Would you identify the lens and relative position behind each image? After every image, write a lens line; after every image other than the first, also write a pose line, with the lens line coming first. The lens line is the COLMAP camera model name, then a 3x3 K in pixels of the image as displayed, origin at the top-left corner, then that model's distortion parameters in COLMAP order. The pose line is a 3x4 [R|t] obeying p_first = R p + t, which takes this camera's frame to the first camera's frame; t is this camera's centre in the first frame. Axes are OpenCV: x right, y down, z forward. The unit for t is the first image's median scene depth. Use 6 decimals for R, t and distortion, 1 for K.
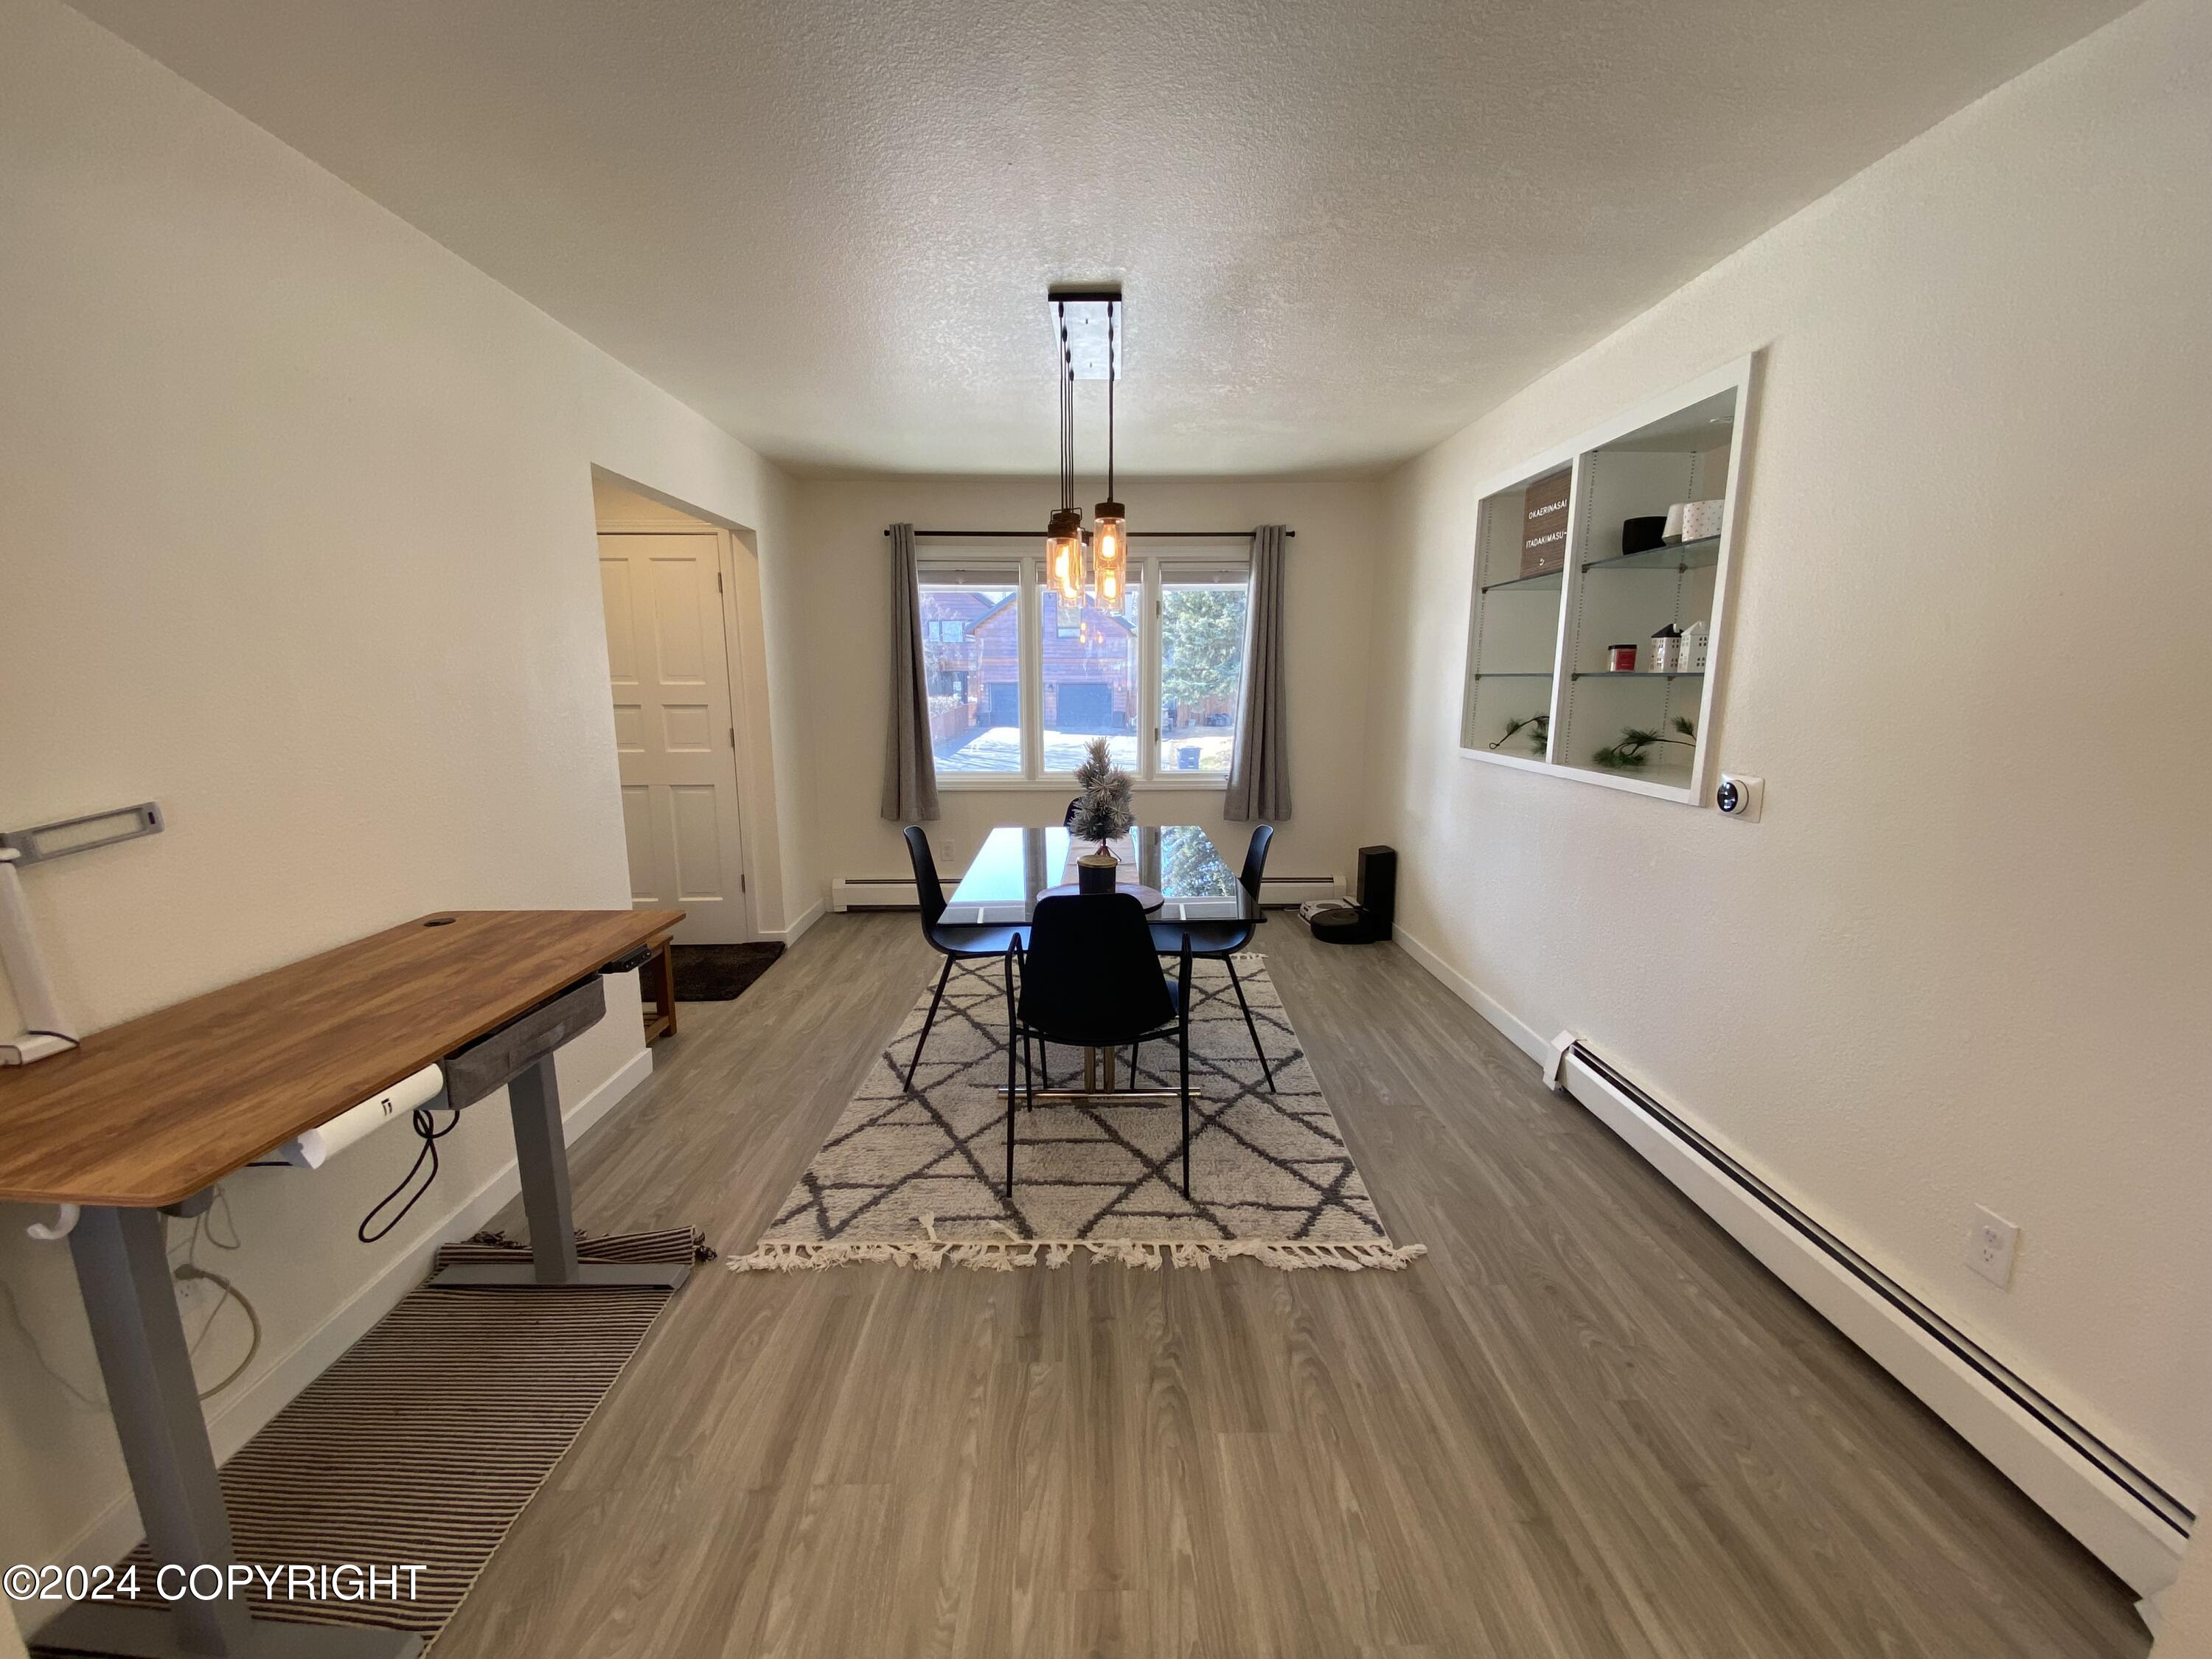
lens RADIAL K [[898.4, 0, 1107.3], [0, 898.4, 834.0], [0, 0, 1]] dist [-0.007175, -0.007305]
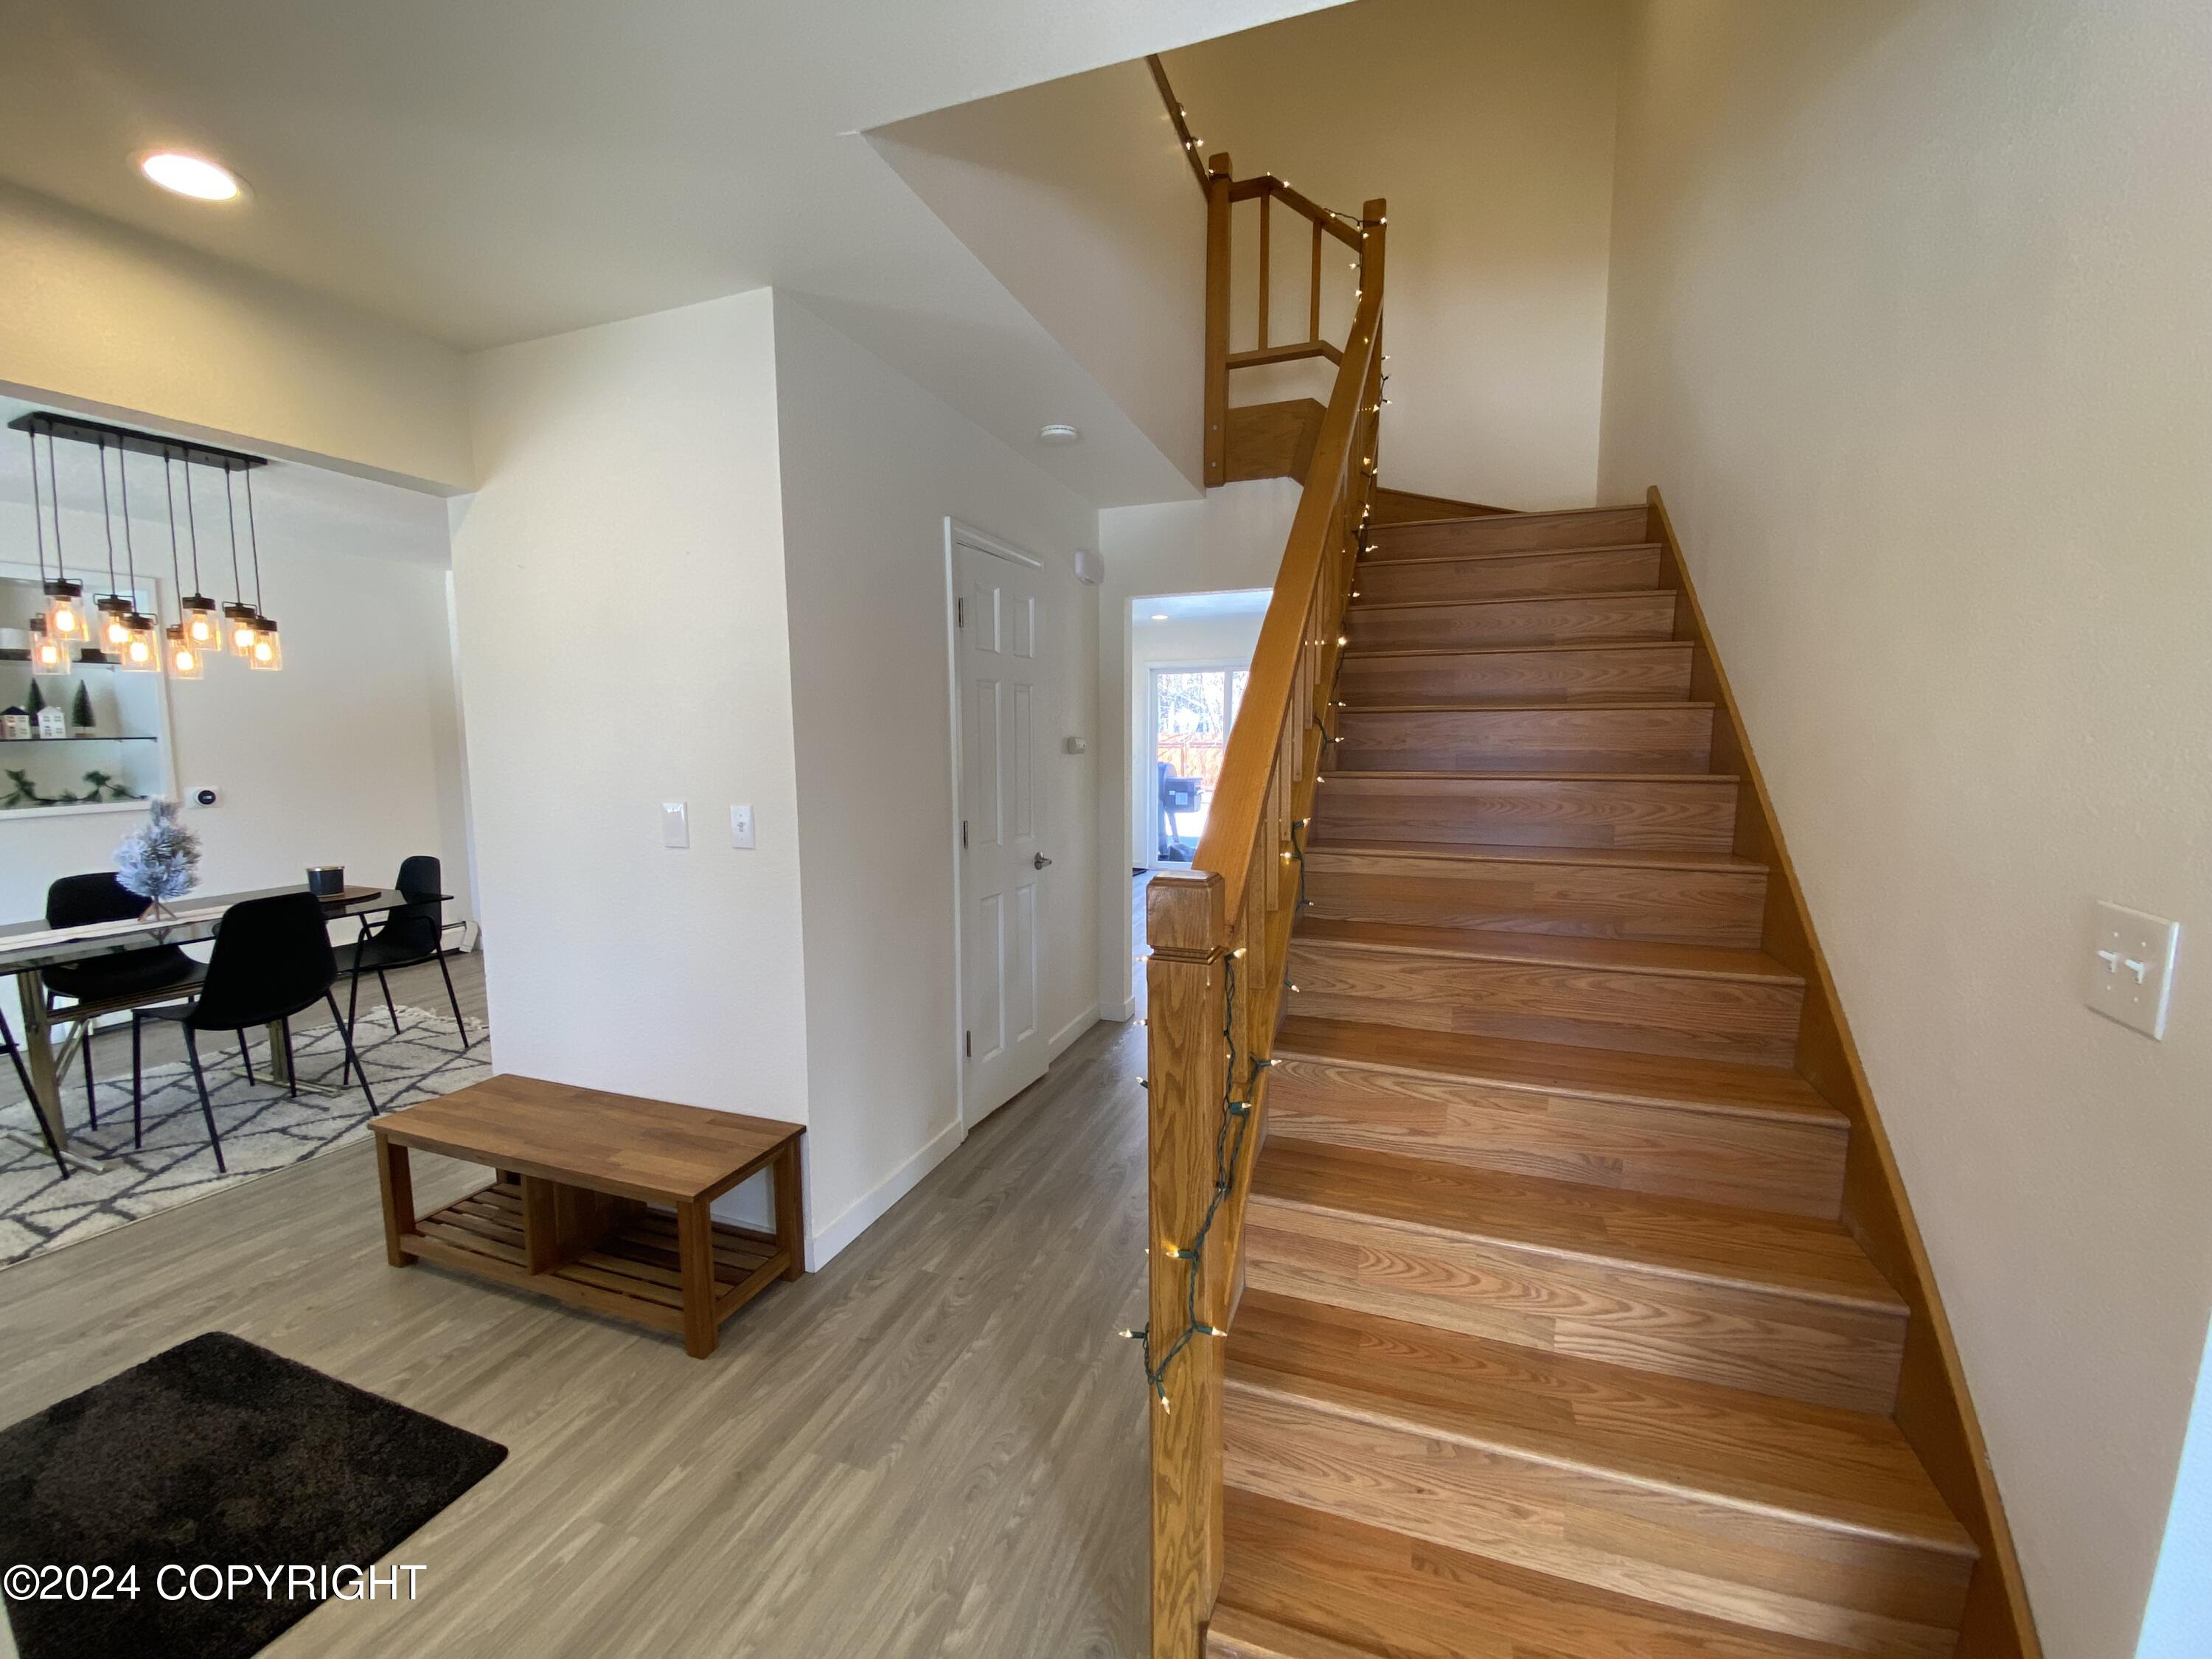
lens RADIAL K [[898.4, 0, 1098.5], [0, 898.4, 837.1], [0, 0, 1]] dist [-0.007175, -0.007305]
pose [[-0.934949, -0.044823, 0.351940, -1.673361], [0.058114, 0.959240, 0.276552, -0.339895], [-0.349991, 0.279015, -0.894236, 1.858552]]
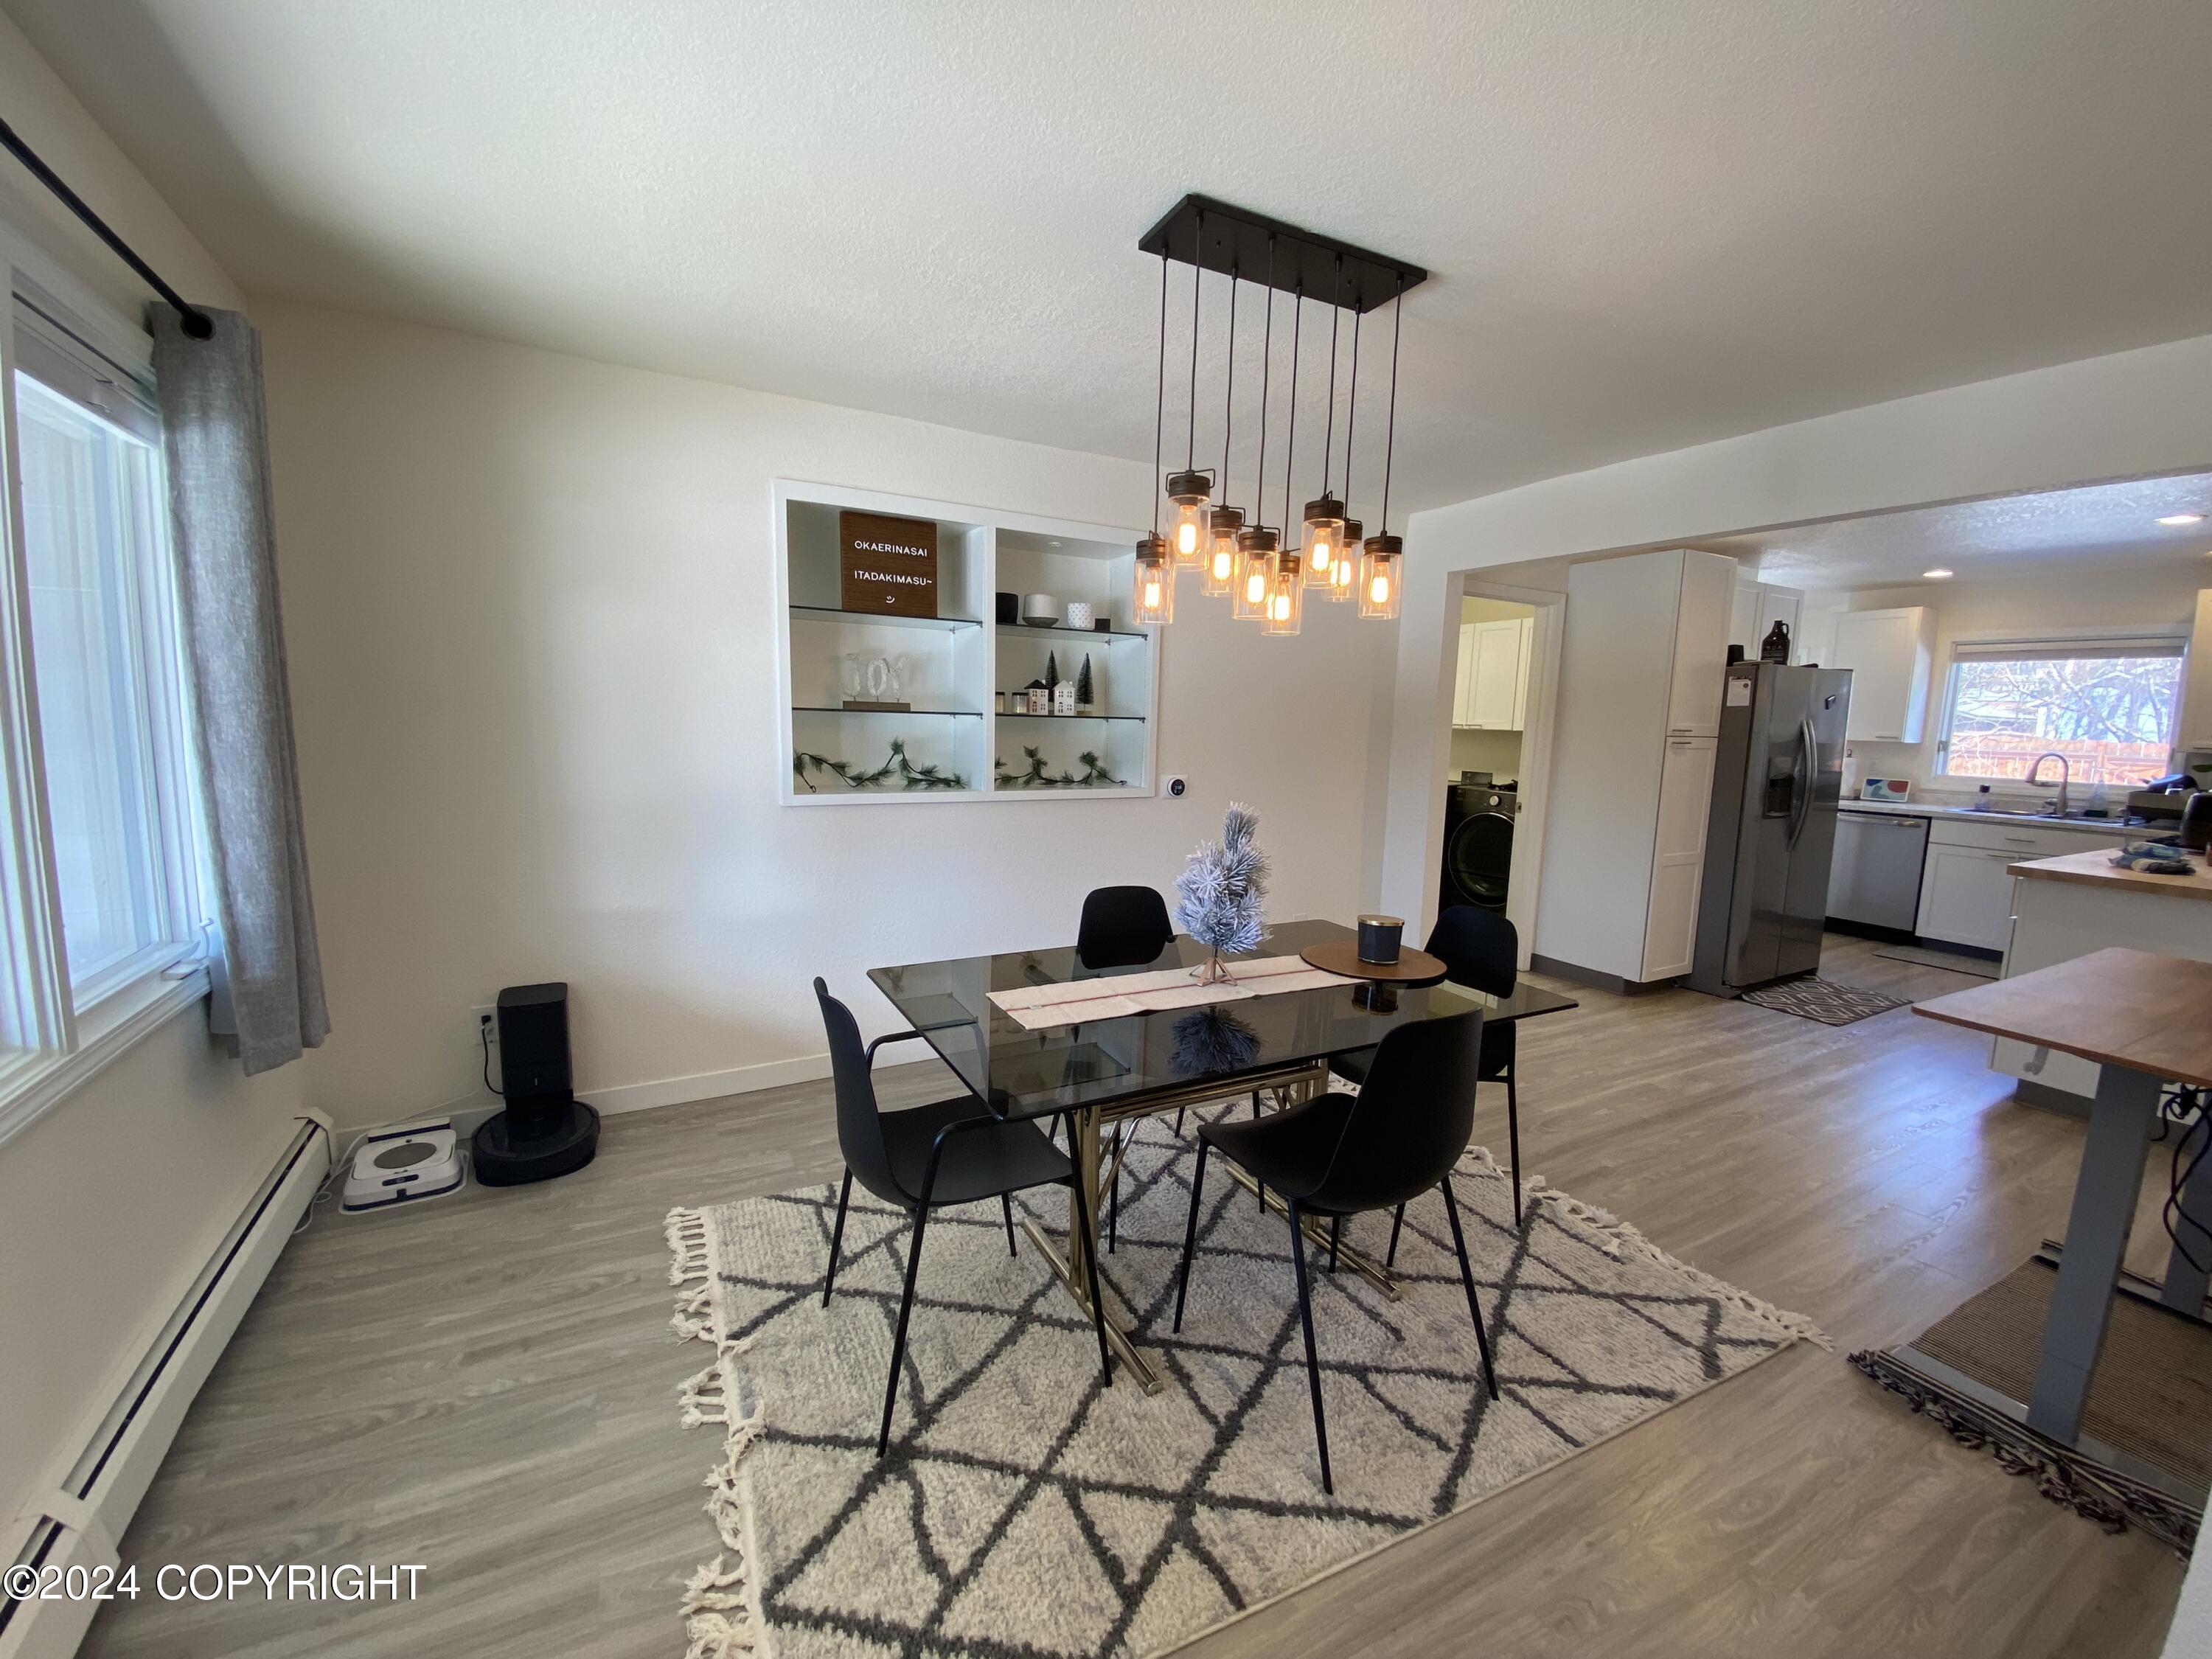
lens RADIAL K [[898.4, 0, 1110.9], [0, 898.4, 835.8], [0, 0, 1]] dist [-0.007175, -0.007305]
pose [[-0.469568, -0.132063, 0.872963, -0.695995], [0.125334, 0.968766, 0.213974, -0.298650], [-0.873955, 0.209887, -0.438349, 1.683941]]
